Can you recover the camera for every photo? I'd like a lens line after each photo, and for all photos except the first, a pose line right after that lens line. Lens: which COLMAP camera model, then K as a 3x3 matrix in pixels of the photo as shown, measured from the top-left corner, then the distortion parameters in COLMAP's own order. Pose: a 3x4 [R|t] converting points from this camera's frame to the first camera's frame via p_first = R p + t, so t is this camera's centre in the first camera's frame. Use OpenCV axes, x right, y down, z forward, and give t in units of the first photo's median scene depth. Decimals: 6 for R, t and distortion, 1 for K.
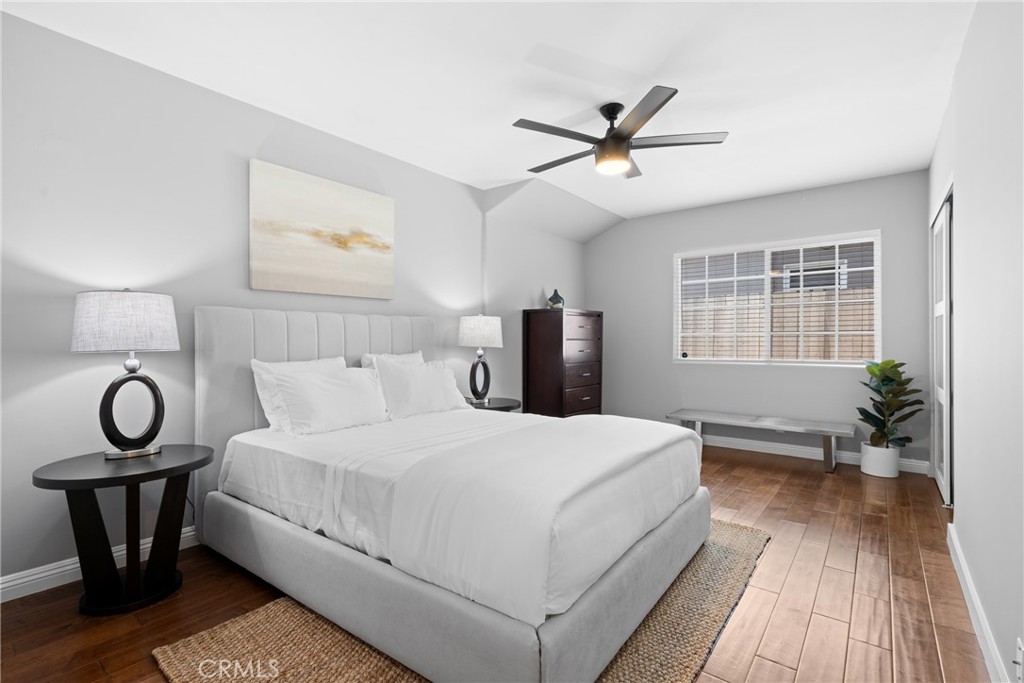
lens RADIAL K [[468.3, 0, 512.0], [0, 468.3, 341.5], [0, 0, 1]] dist [-0.000865, 0.000432]
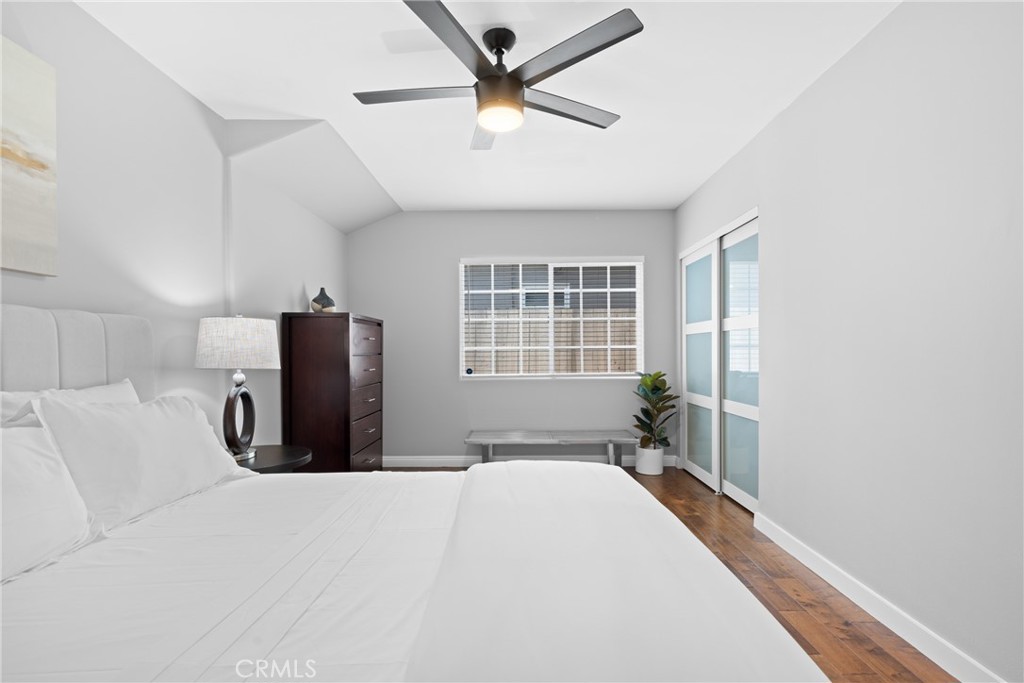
lens RADIAL K [[473.9, 0, 514.6], [0, 473.9, 357.1], [0, 0, 1]] dist [-0.026843, 0.015446]
pose [[0.788411, -0.009582, 0.615074, -0.146249], [0.009050, 0.999951, 0.003978, -0.002324], [-0.615082, 0.002430, 0.788459, 0.263670]]
